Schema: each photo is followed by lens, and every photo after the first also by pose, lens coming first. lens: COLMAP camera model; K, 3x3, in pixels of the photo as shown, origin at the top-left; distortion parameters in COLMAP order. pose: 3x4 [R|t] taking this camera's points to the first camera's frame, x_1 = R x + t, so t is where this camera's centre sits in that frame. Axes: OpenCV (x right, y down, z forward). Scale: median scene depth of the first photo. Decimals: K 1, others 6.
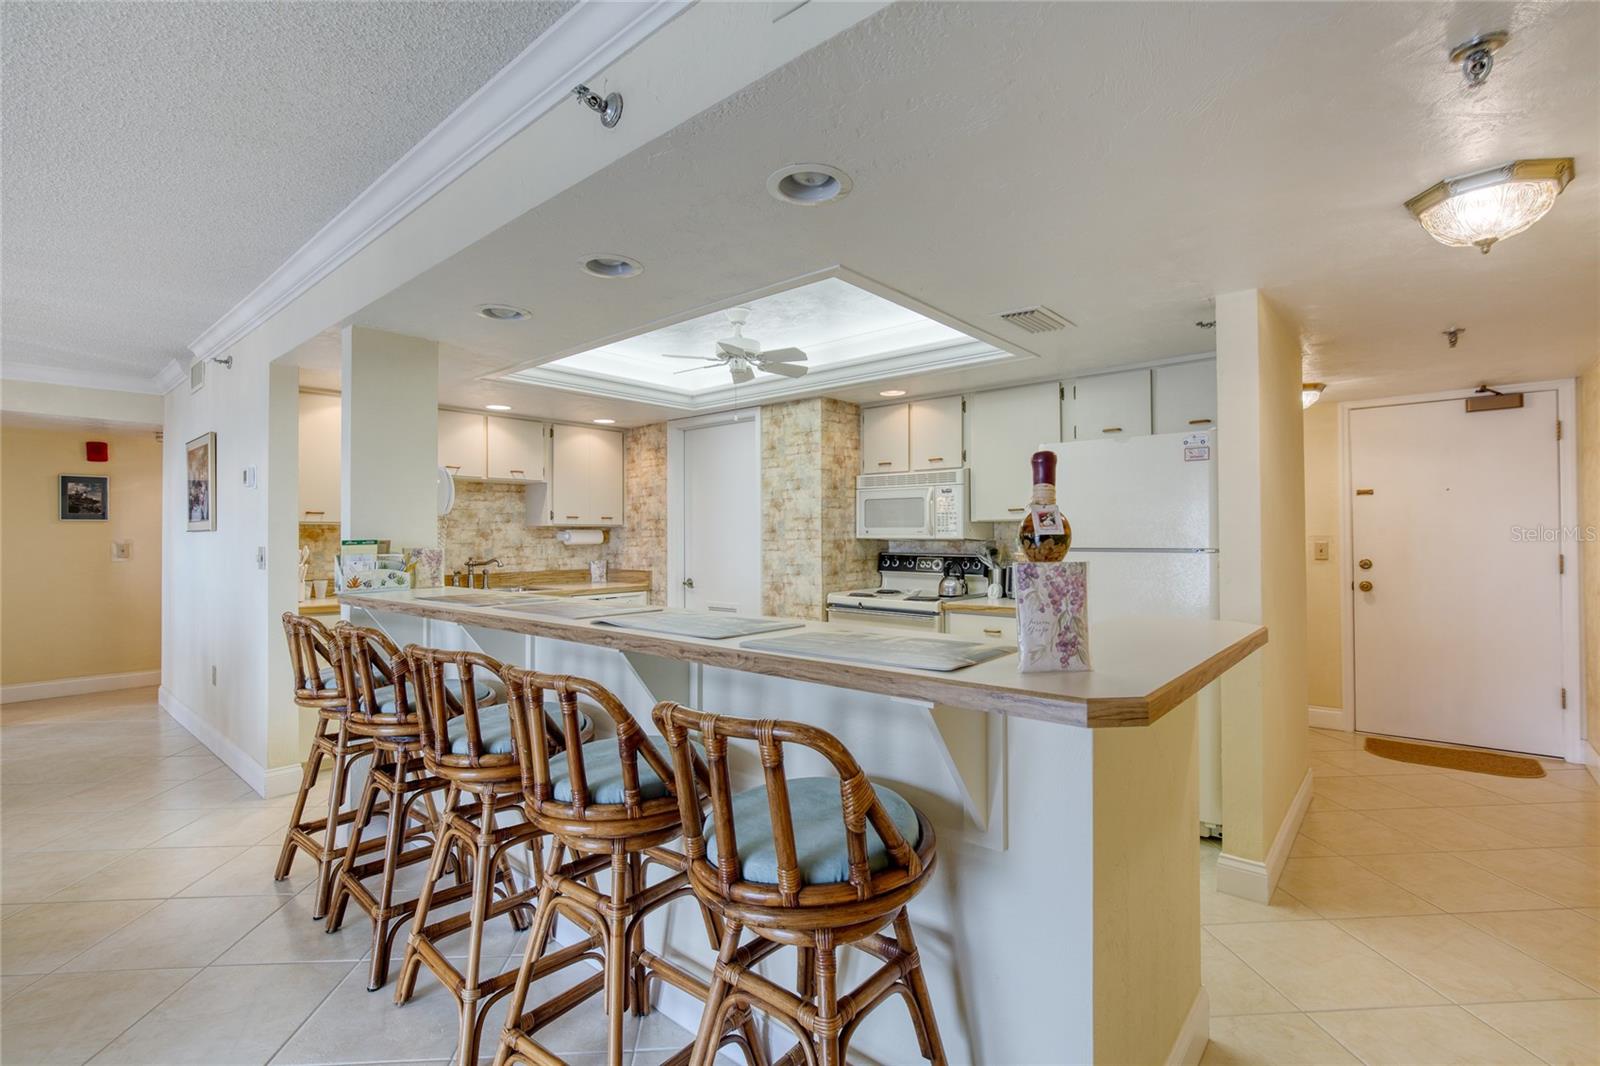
lens RADIAL K [[719.7, 0, 795.0], [0, 719.7, 526.4], [0, 0, 1]] dist [-0.027811, 0.000855]
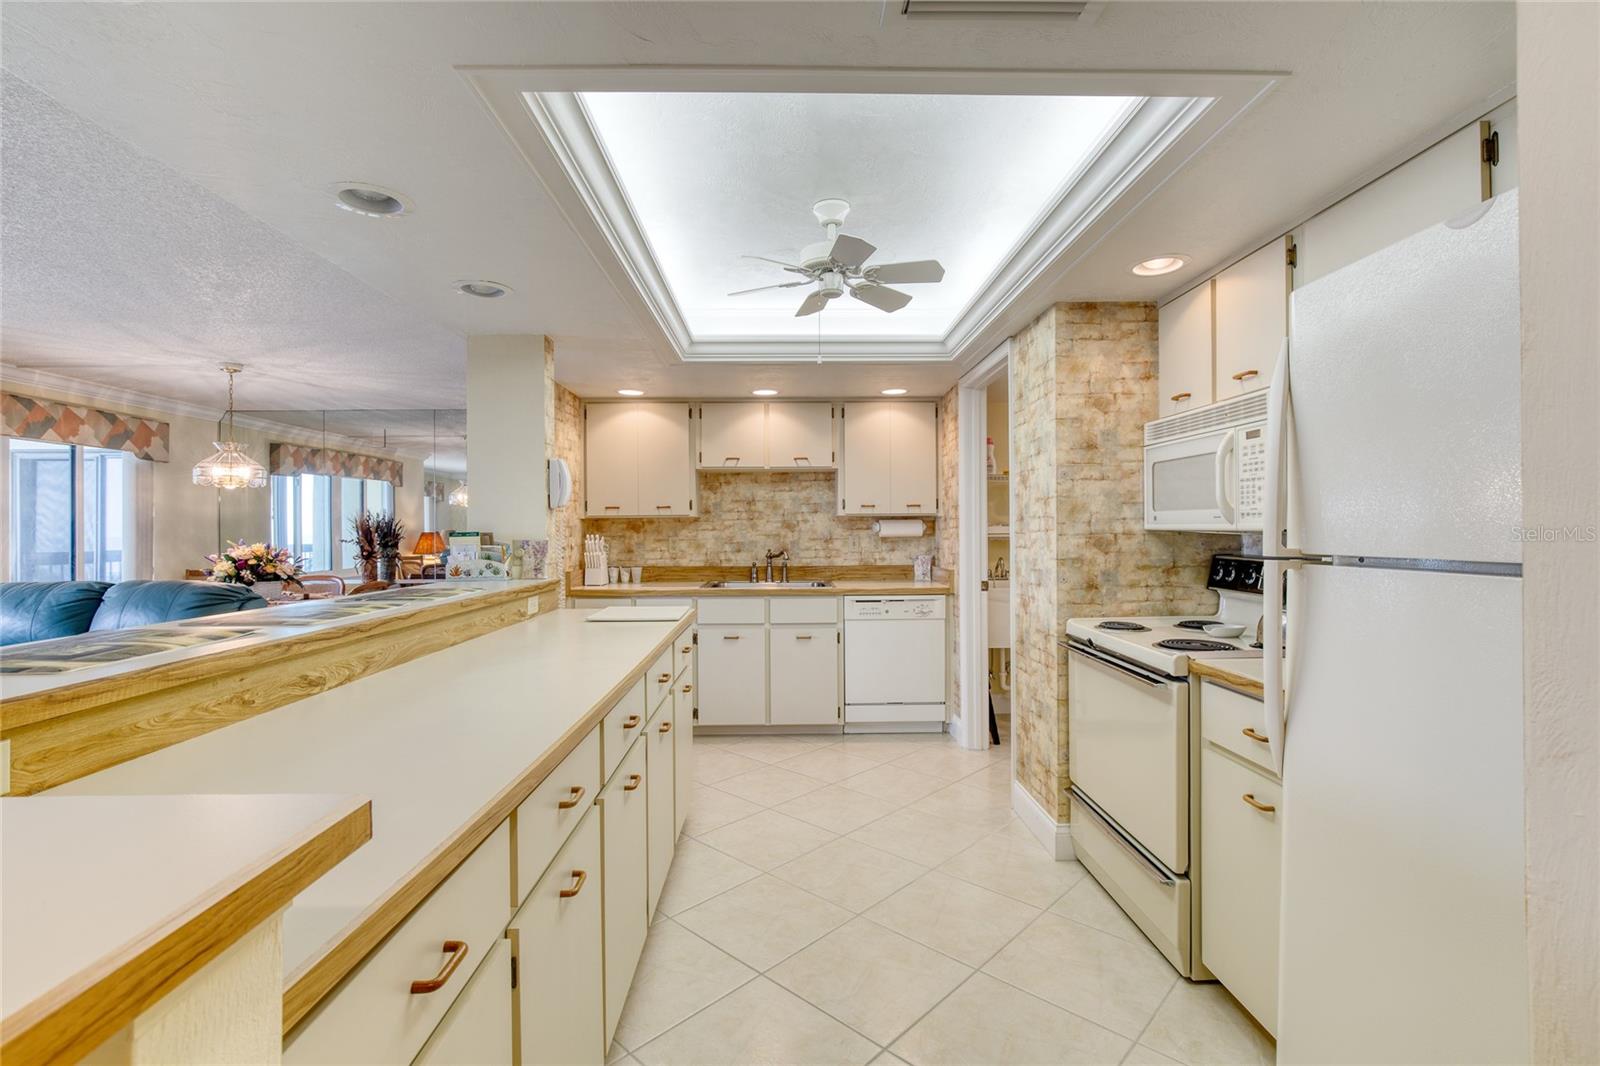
lens RADIAL K [[723.8, 0, 800.7], [0, 723.8, 525.8], [0, 0, 1]] dist [-0.001382, -0.000031]
pose [[0.673841, -0.004313, -0.738863, 0.300805], [0.013306, 0.999892, 0.006298, 0.005263], [0.738756, -0.014075, 0.673826, 0.352344]]
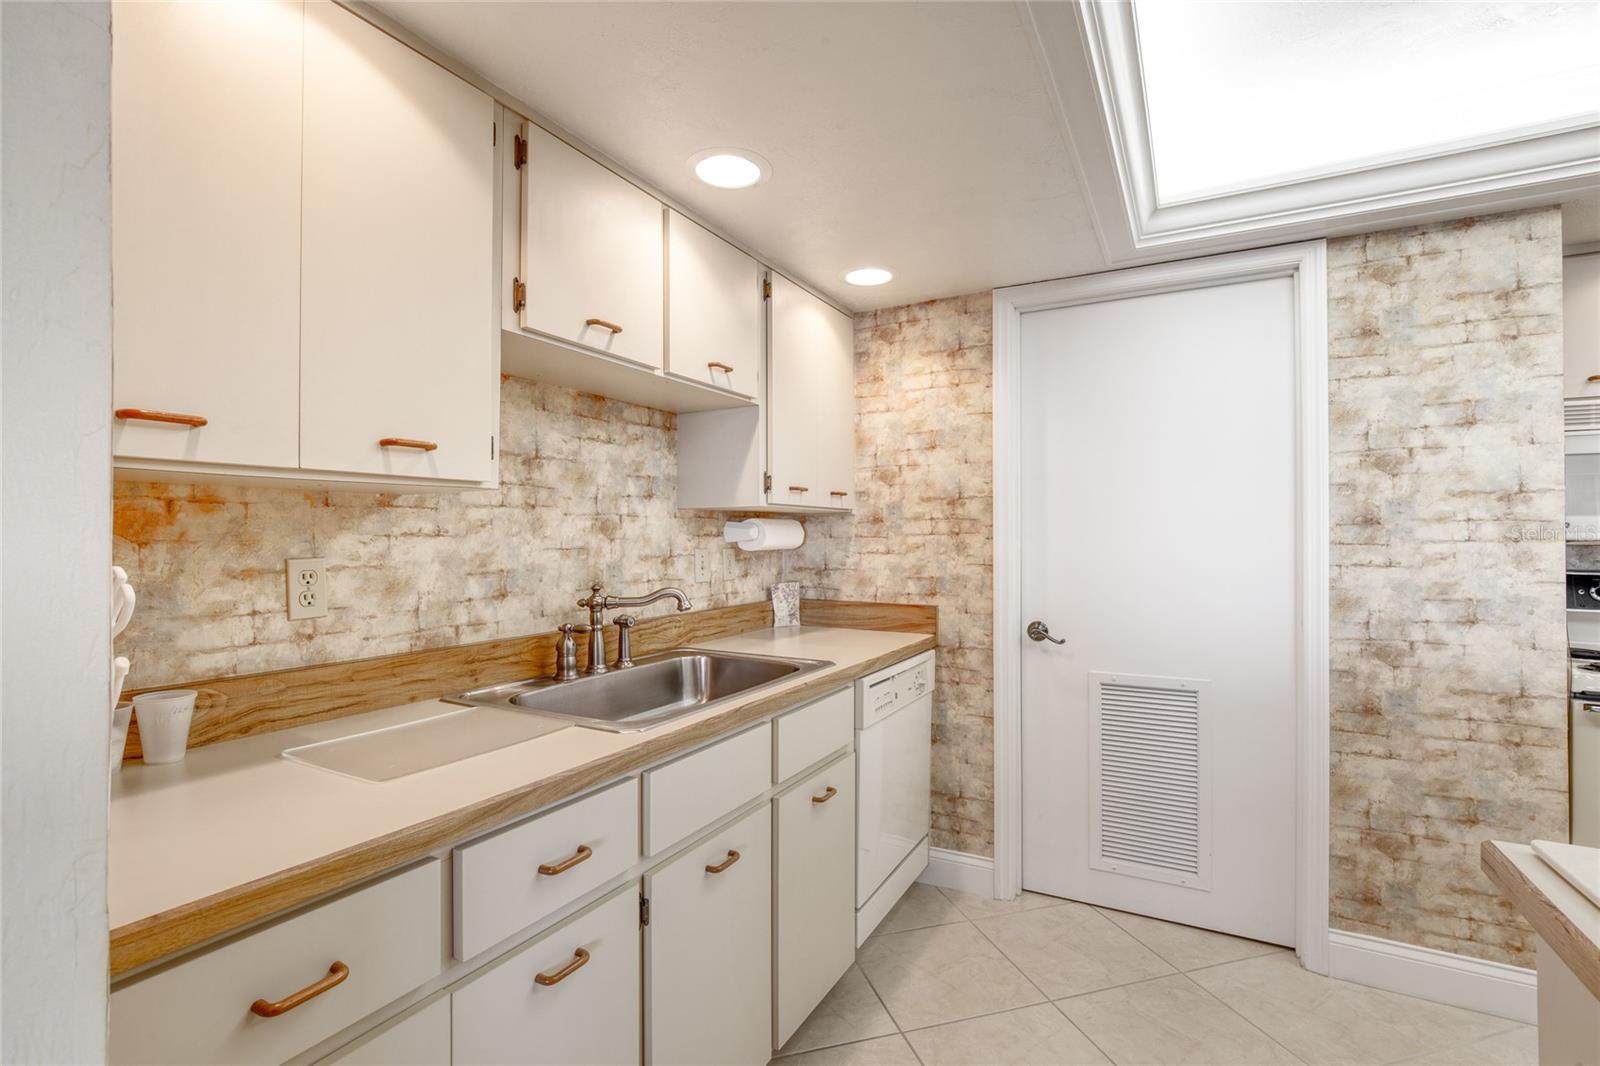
lens RADIAL K [[719.7, 0, 795.0], [0, 719.7, 526.4], [0, 0, 1]] dist [-0.027811, 0.000855]
pose [[0.978507, 0.007304, 0.206084, -0.415931], [-0.007320, 0.999973, -0.000684, 0.010776], [-0.206084, -0.000839, 0.978534, 0.588161]]
